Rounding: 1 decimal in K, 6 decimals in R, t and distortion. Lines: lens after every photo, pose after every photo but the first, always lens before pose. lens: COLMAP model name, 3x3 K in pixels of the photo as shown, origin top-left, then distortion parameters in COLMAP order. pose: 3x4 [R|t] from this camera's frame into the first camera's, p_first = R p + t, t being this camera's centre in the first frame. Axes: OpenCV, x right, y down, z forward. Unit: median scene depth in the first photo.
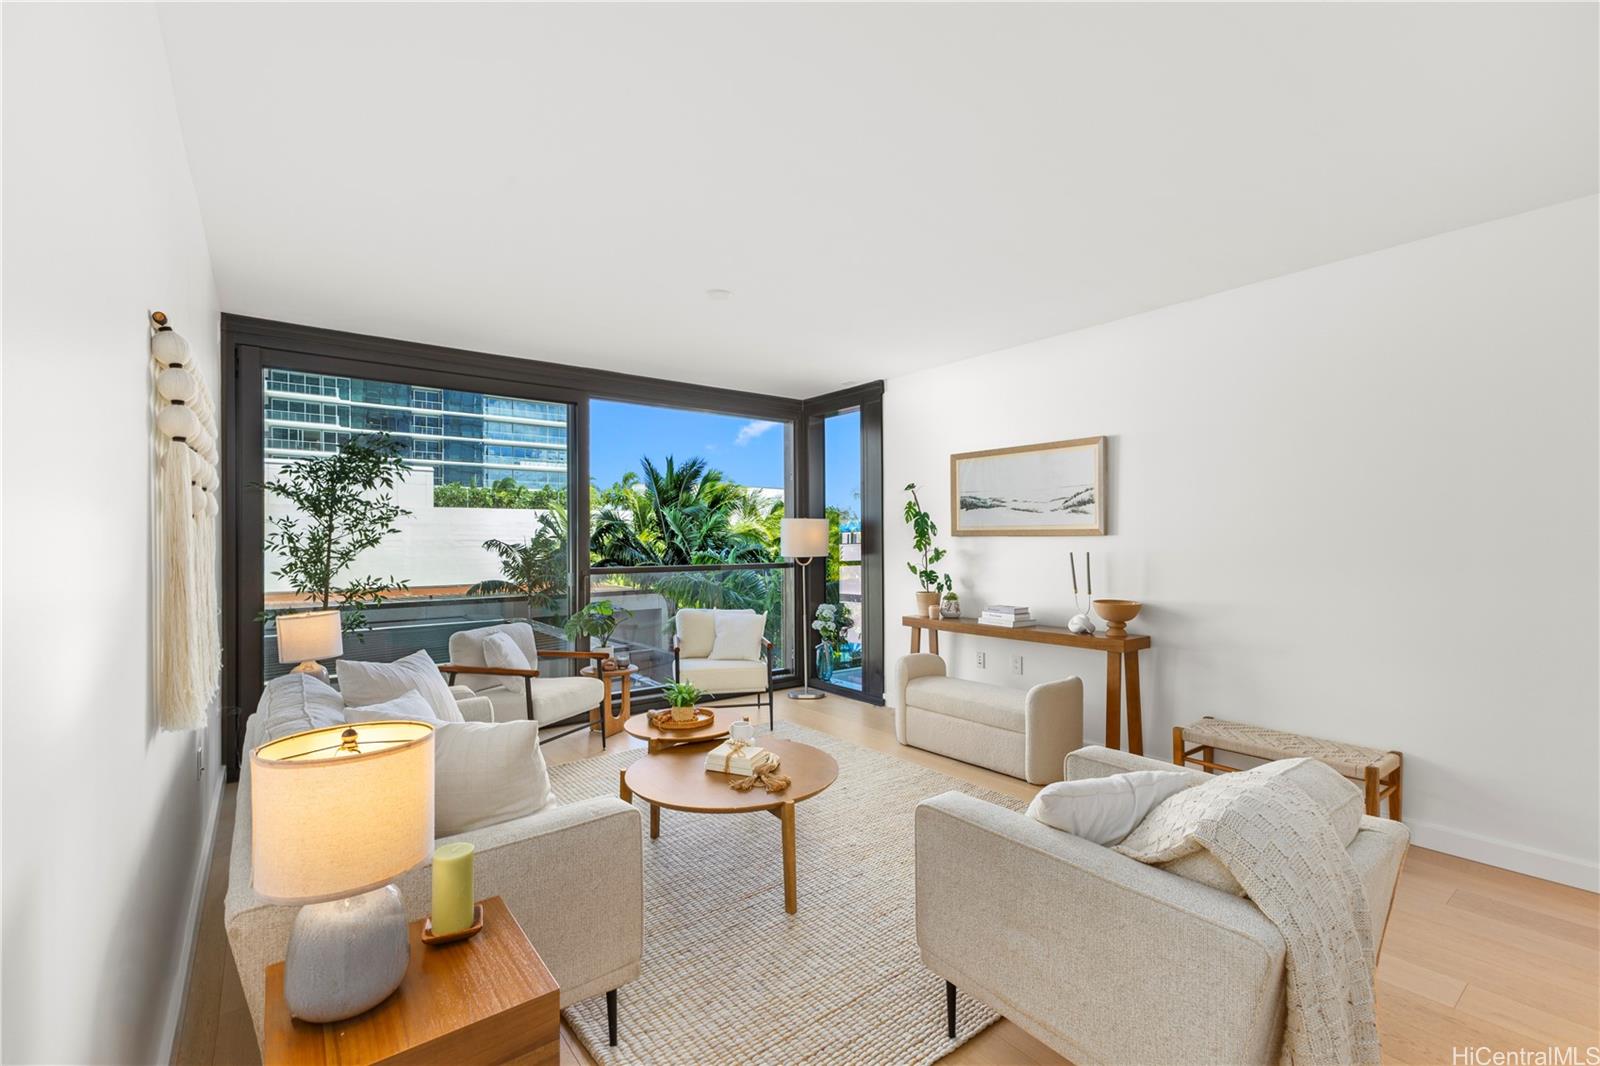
lens RADIAL K [[689.7, 0, 802.5], [0, 689.7, 536.2], [0, 0, 1]] dist [0.020507, 0.000077]
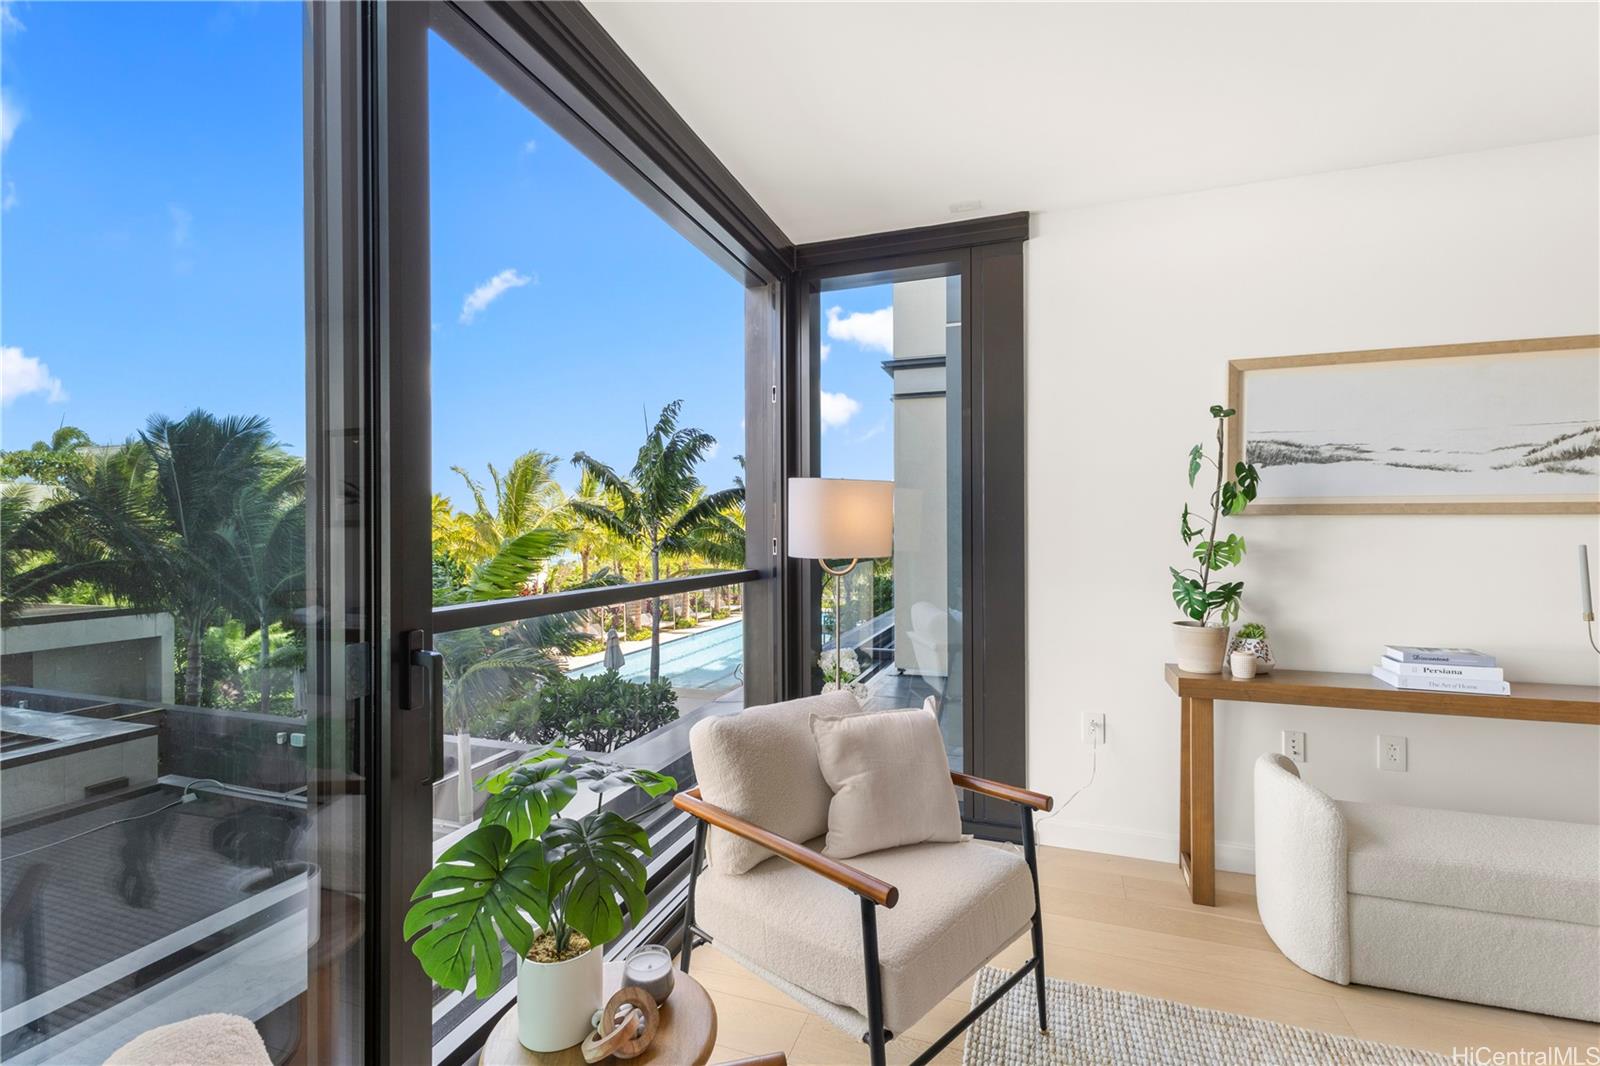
lens RADIAL K [[689.7, 0, 802.5], [0, 689.7, 536.2], [0, 0, 1]] dist [0.020507, 0.000077]
pose [[0.841557, 0.003669, 0.540157, -0.354098], [-0.007845, 0.999954, 0.005431, 0.015921], [-0.540112, -0.008808, 0.841547, 0.745694]]
